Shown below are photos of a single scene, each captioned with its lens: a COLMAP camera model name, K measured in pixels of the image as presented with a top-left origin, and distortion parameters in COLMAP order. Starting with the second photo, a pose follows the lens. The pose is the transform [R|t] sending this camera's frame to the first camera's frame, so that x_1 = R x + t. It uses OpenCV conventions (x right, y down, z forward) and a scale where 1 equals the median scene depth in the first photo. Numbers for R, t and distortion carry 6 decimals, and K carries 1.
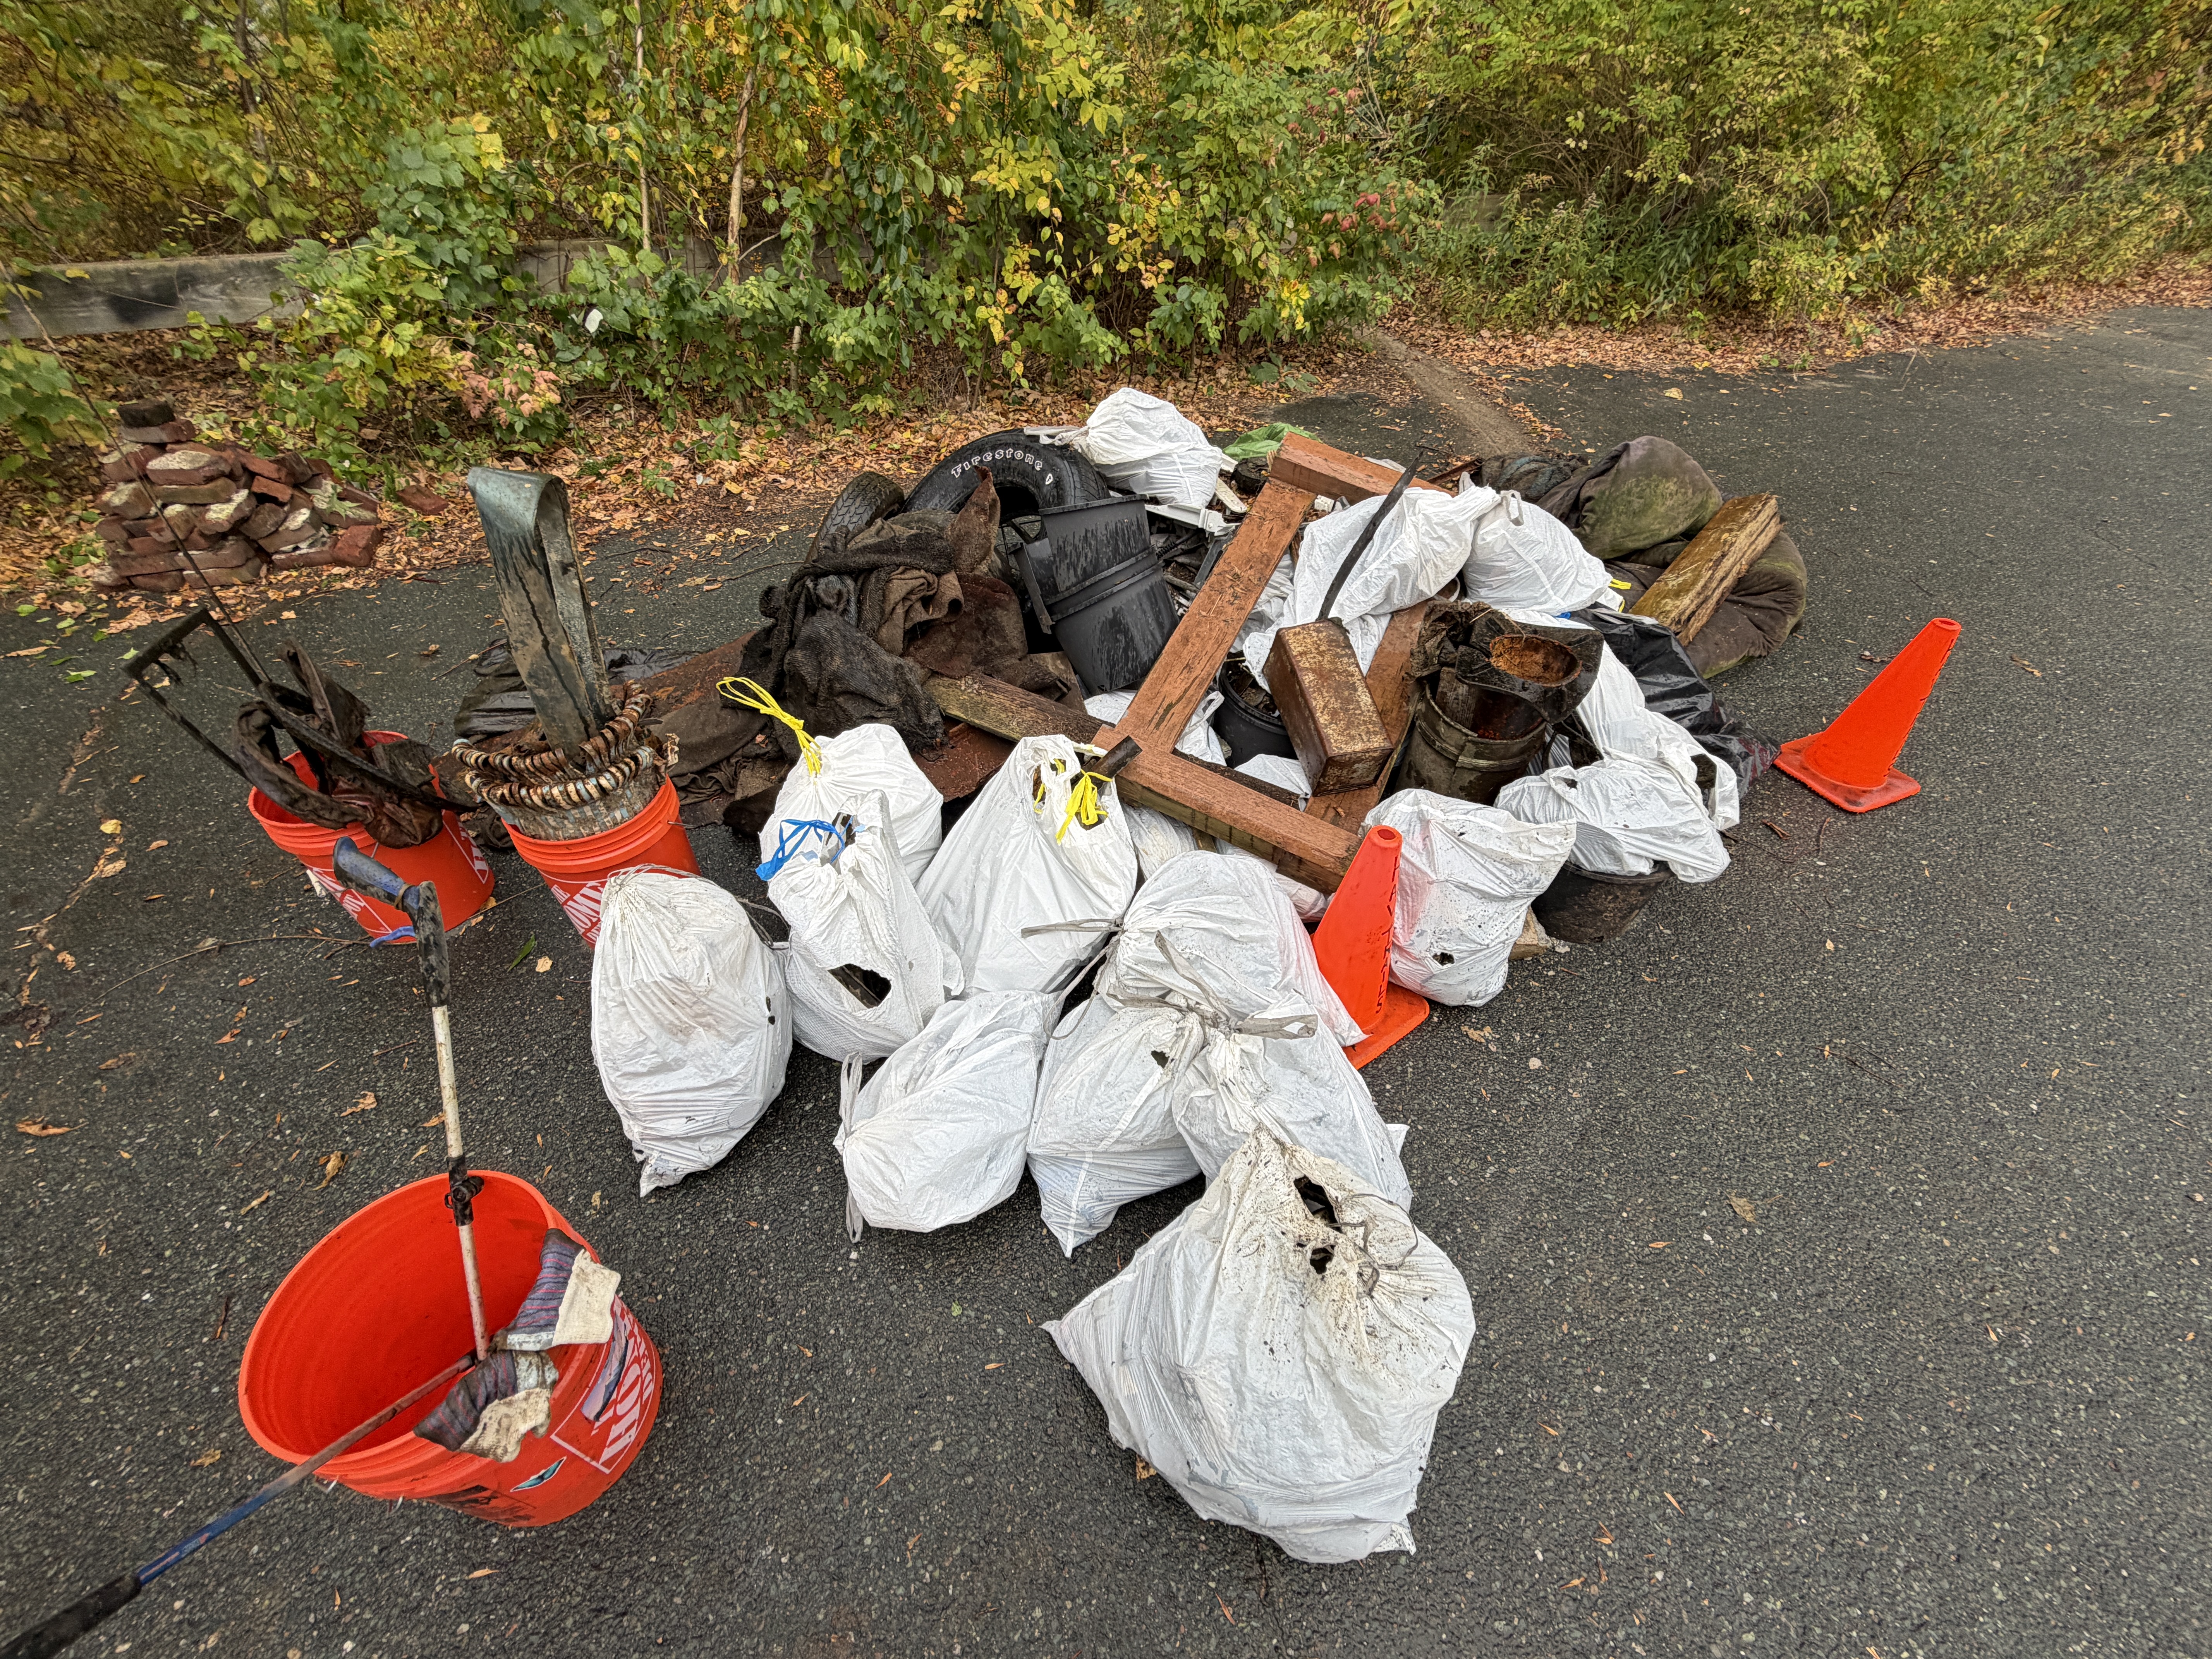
lens RADIAL K [[896.4, 0, 1102.6], [0, 896.4, 828.1], [0, 0, 1]] dist [-0.004812, -0.000760]
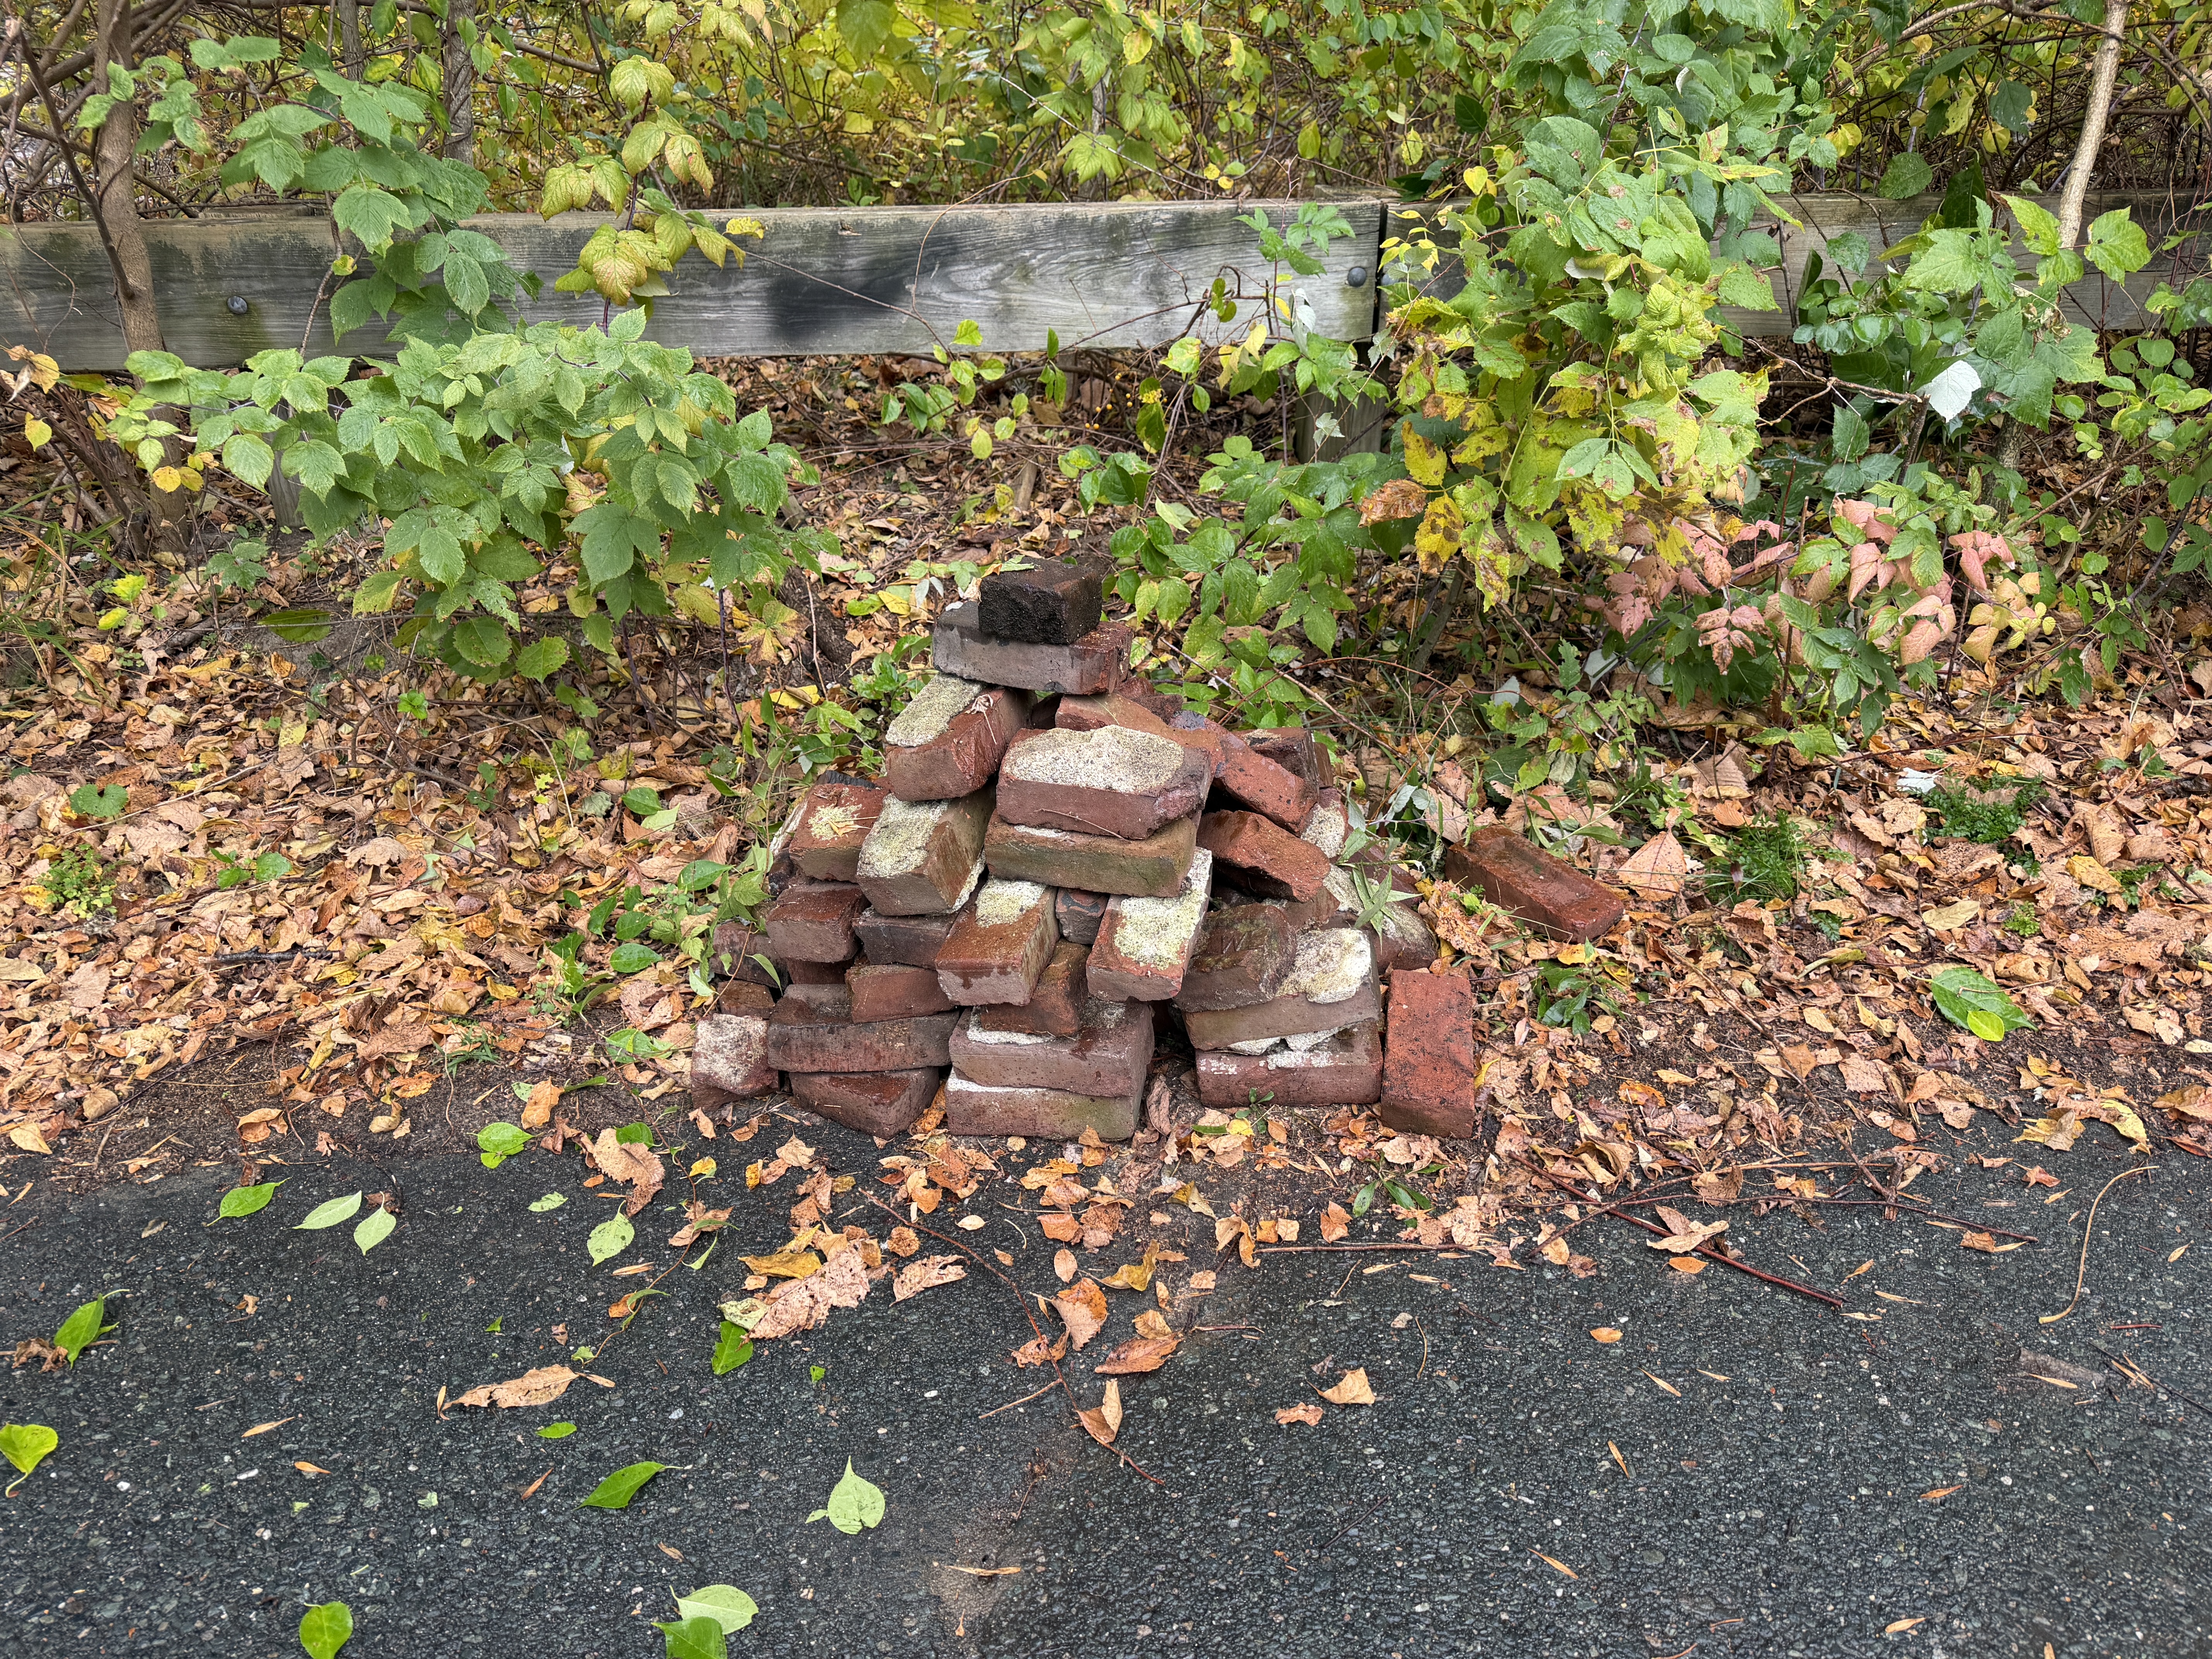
lens RADIAL K [[1533.7, 0, 1107.9], [0, 1533.7, 831.9], [0, 0, 1]] dist [0.011966, -0.000302]
pose [[0.936534, 0.138671, -0.321987, -0.823936], [-0.212619, 0.954921, -0.207167, -0.271777], [0.278744, 0.262479, 0.923800, 0.516062]]
